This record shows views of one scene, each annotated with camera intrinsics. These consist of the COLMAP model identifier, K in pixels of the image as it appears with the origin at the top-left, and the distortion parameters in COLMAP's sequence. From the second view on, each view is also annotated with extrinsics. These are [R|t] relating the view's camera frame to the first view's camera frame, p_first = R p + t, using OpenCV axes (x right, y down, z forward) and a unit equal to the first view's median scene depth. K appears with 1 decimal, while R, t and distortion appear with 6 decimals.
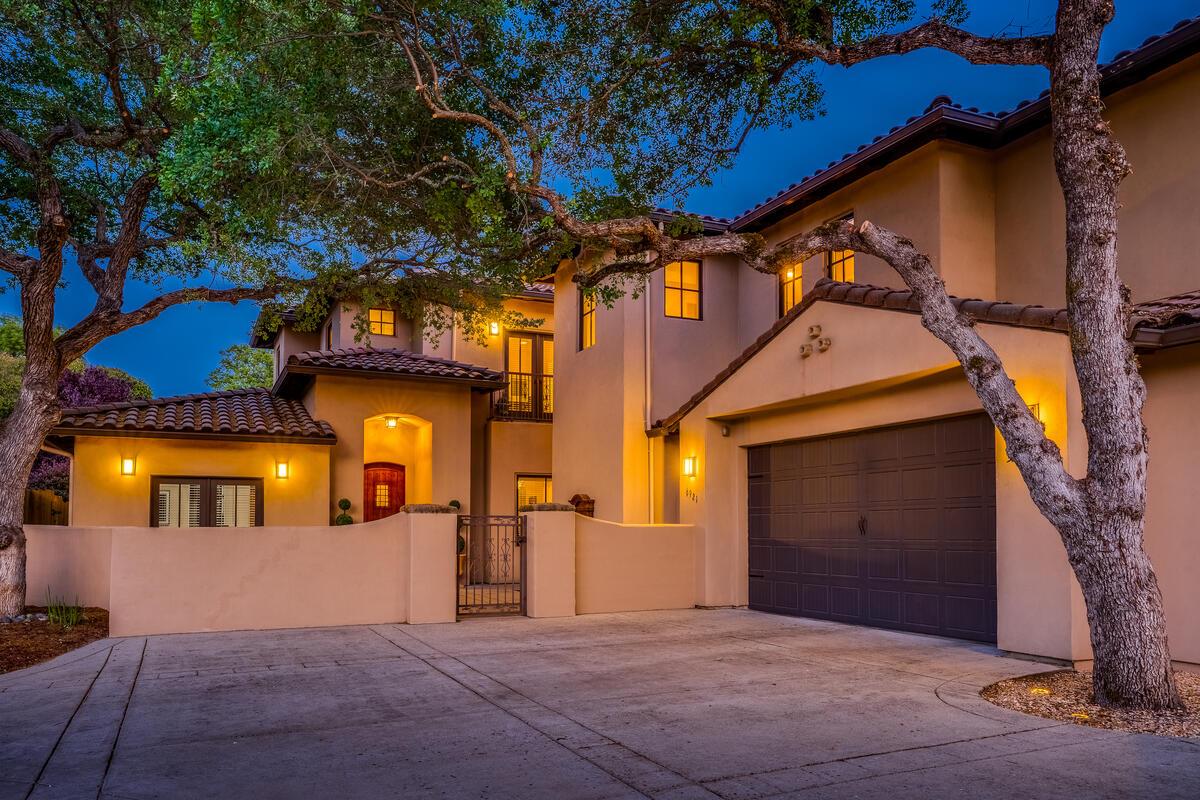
lens RADIAL K [[888.7, 0, 618.3], [0, 888.7, 405.4], [0, 0, 1]] dist [0.003721, 0.002606]
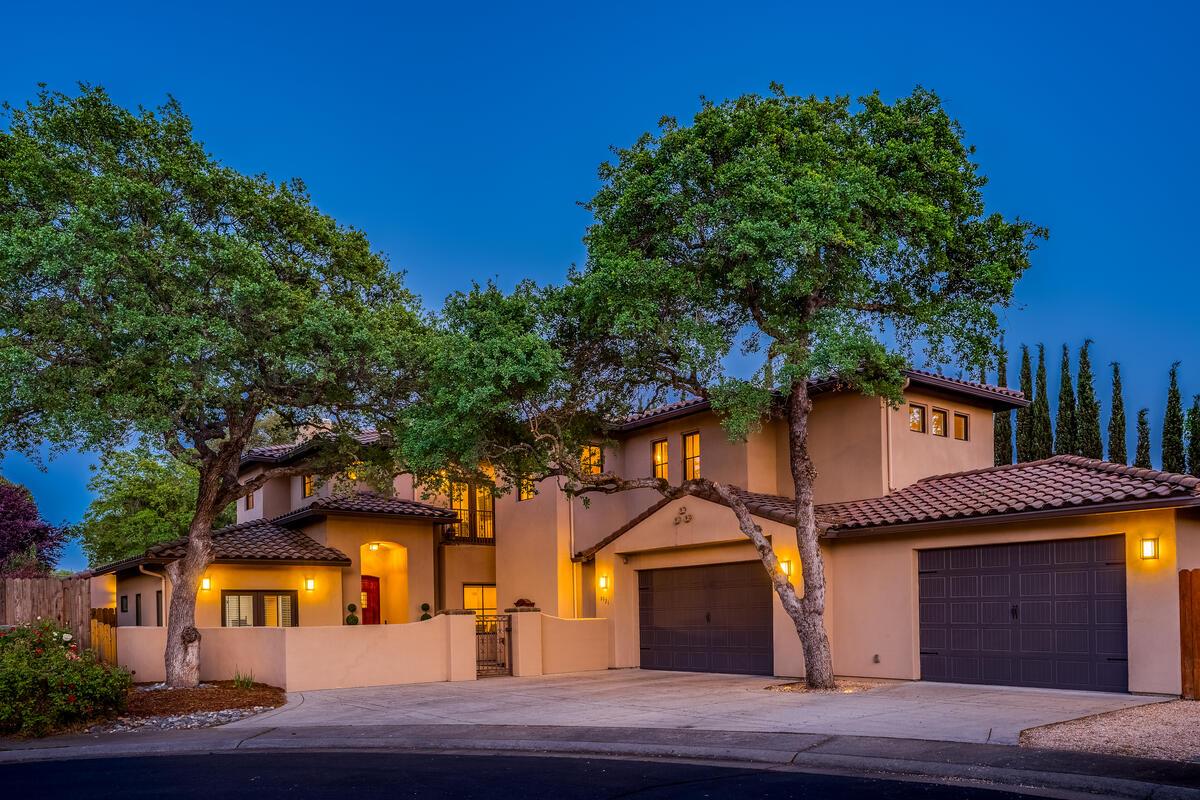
lens RADIAL K [[888.7, 0, 618.3], [0, 888.7, 405.4], [0, 0, 1]] dist [0.003721, 0.002606]
pose [[0.979097, 0.028405, 0.201400, -0.237825], [-0.008864, 0.995219, -0.097270, -0.099440], [-0.203200, 0.093451, 0.974668, -0.654164]]
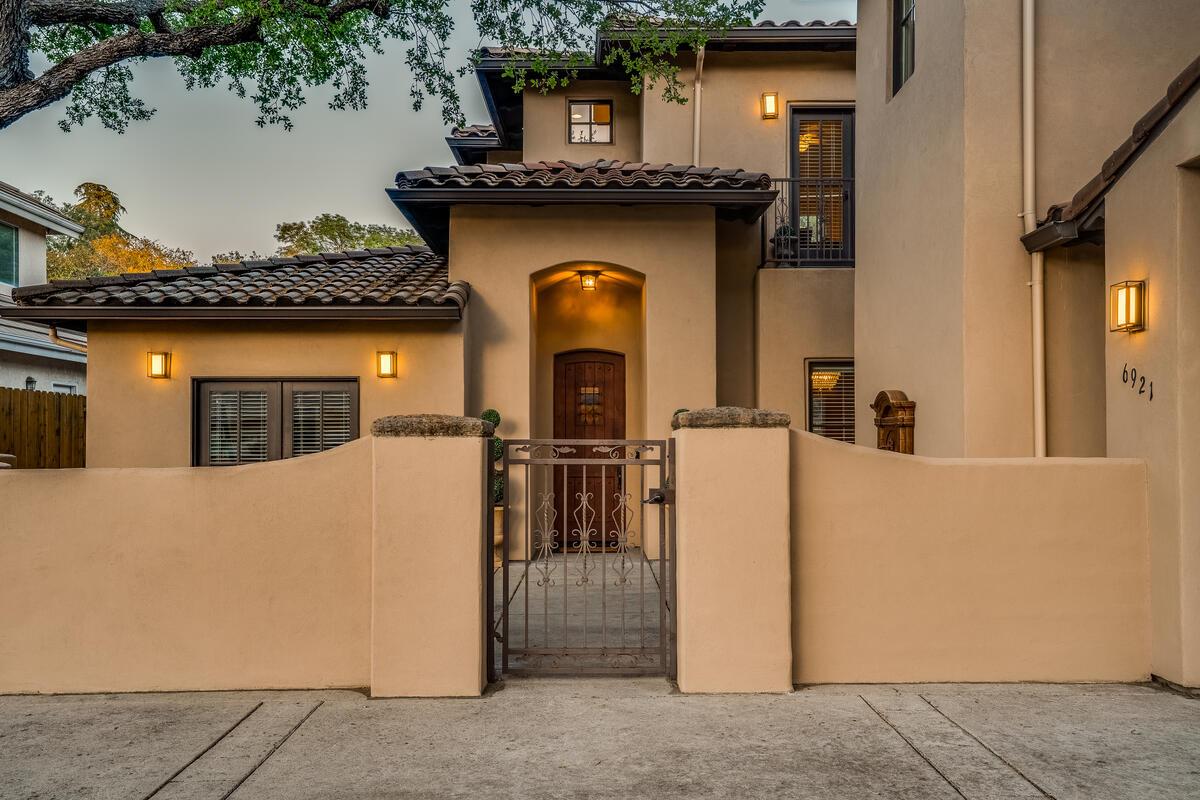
lens RADIAL K [[1060.1, 0, 600.0], [0, 1060.1, 400.0], [0, 0, 1]] dist [0.054809, 0.003766]
pose [[0.906439, -0.022231, -0.421751, 0.069484], [0.061674, 0.994876, 0.080111, 0.059199], [0.417810, -0.098627, 0.903166, 0.499754]]
